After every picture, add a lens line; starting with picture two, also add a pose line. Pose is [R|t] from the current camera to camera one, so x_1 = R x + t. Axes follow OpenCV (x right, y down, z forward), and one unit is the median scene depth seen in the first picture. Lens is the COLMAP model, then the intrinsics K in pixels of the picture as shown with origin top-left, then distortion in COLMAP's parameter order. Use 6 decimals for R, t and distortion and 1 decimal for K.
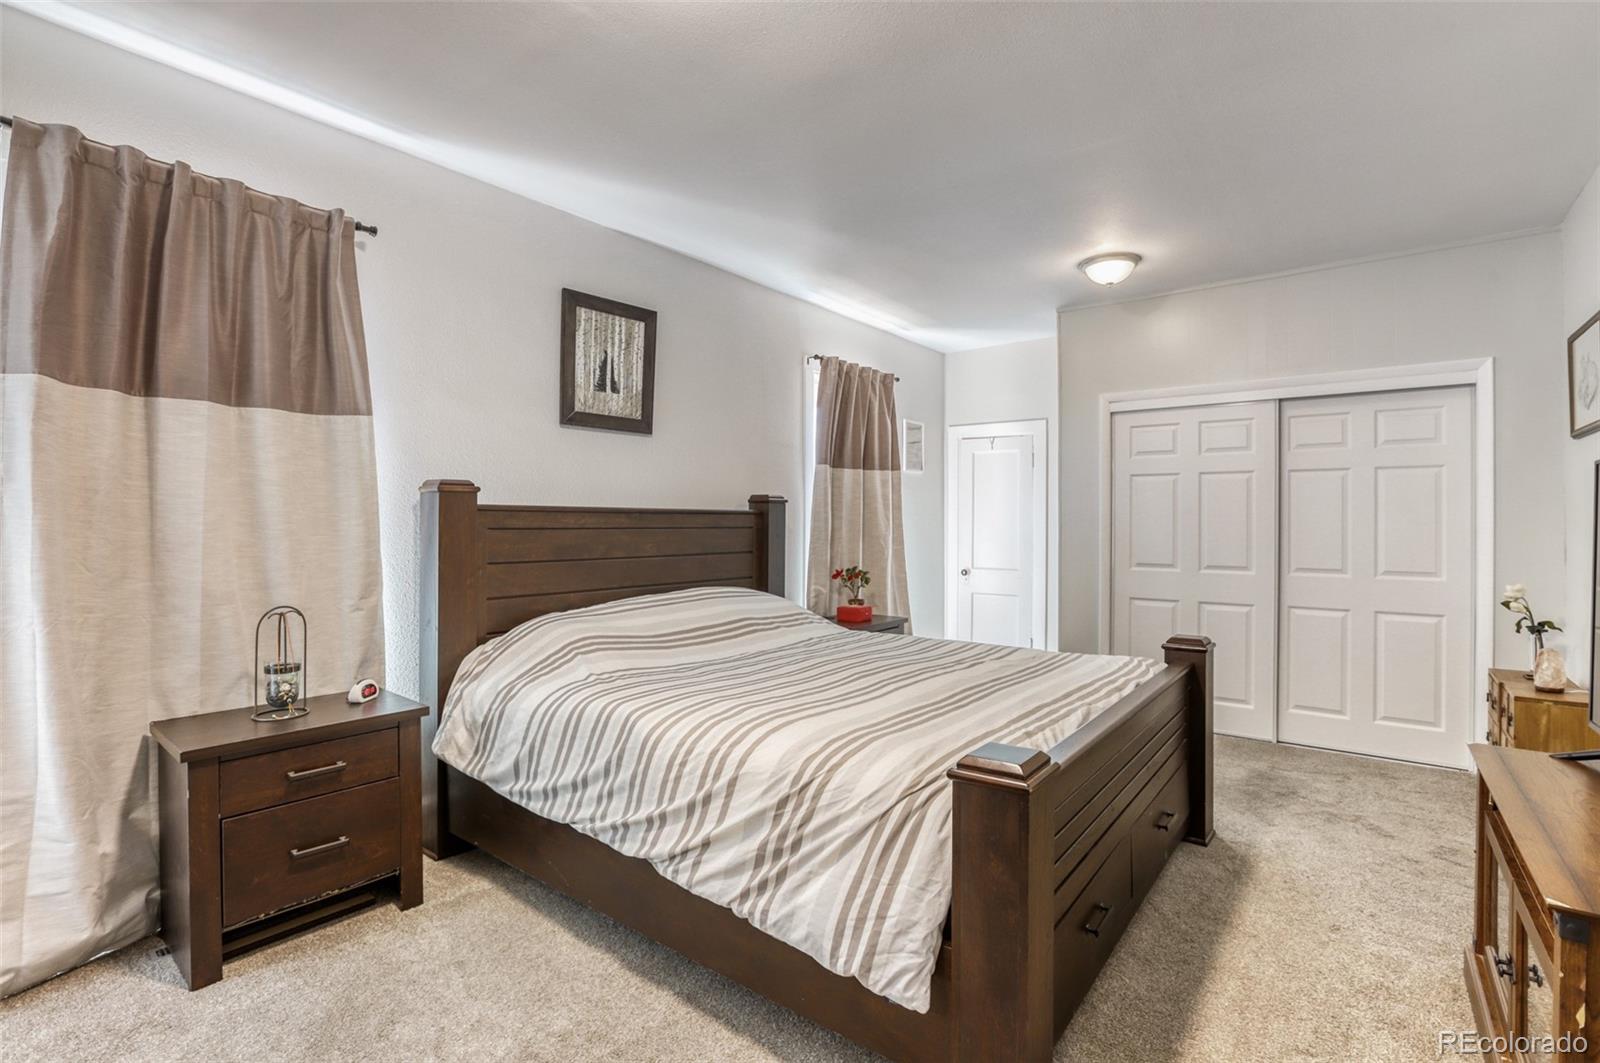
lens RADIAL K [[748.0, 0, 792.9], [0, 748.0, 529.1], [0, 0, 1]] dist [-0.002733, 0.000650]
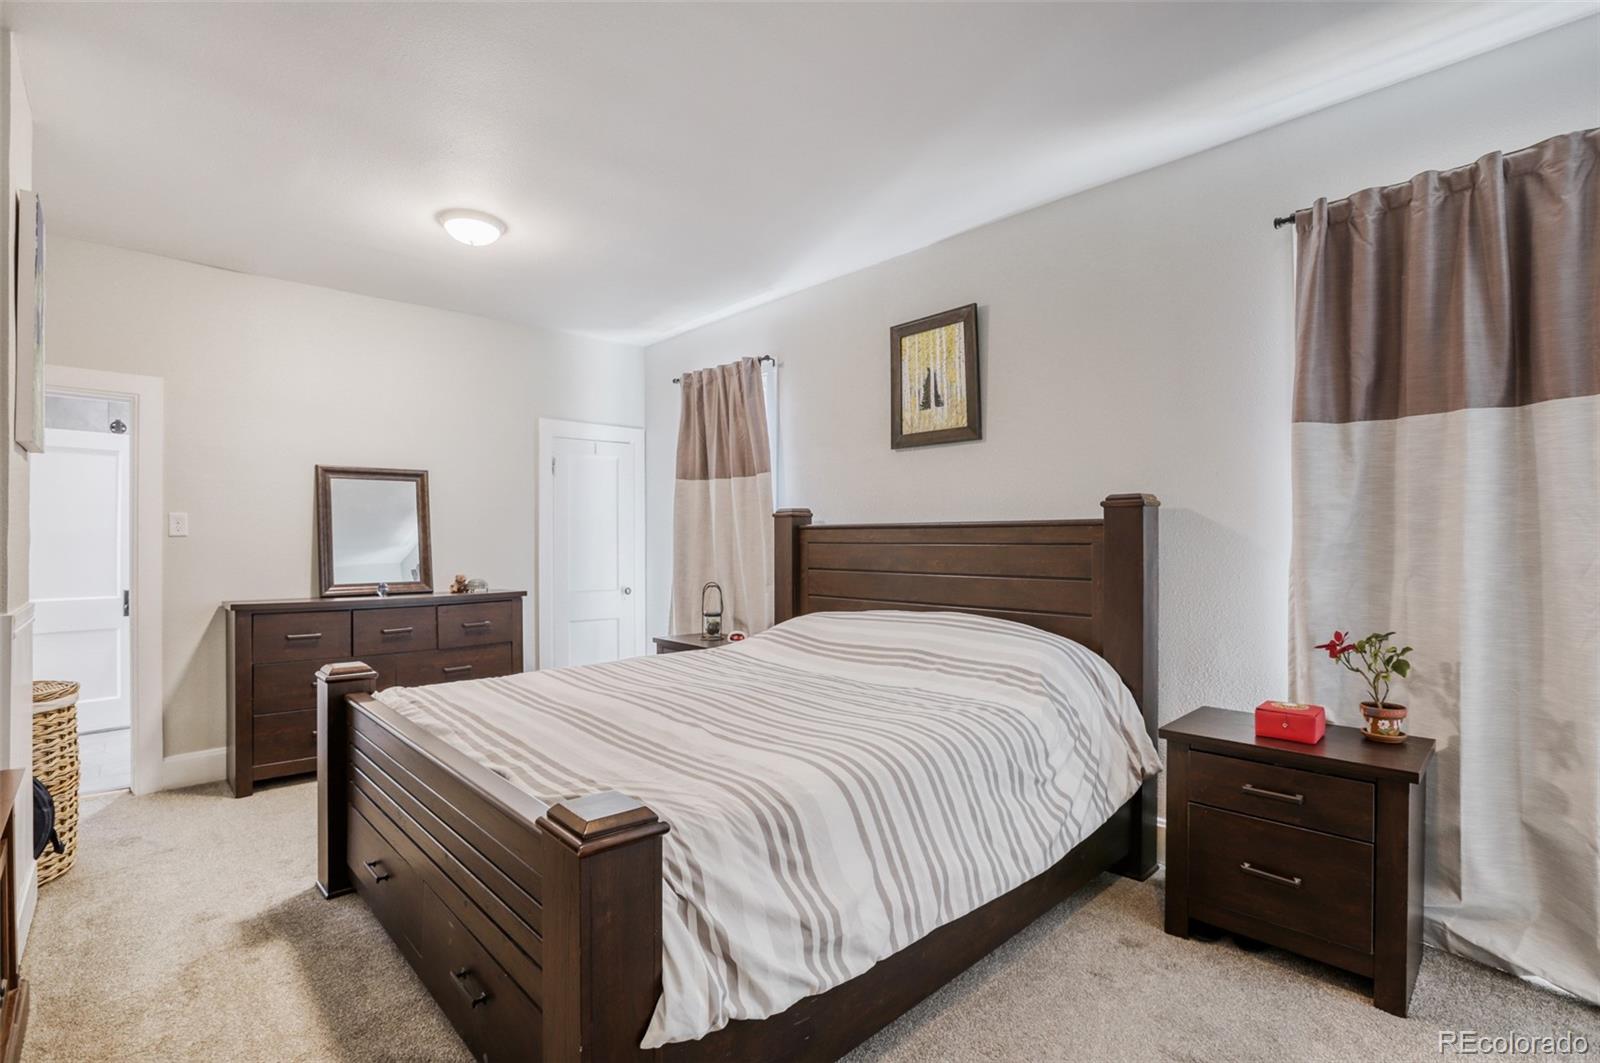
lens RADIAL K [[773.1, 0, 800.0], [0, 773.1, 531.5], [0, 0, 1]] dist [-0.025358, 0.000380]
pose [[-0.135356, -0.012107, -0.990723, 0.798690], [-0.007338, 0.999910, -0.011217, -0.004506], [0.990770, 0.005751, -0.135433, 0.965071]]
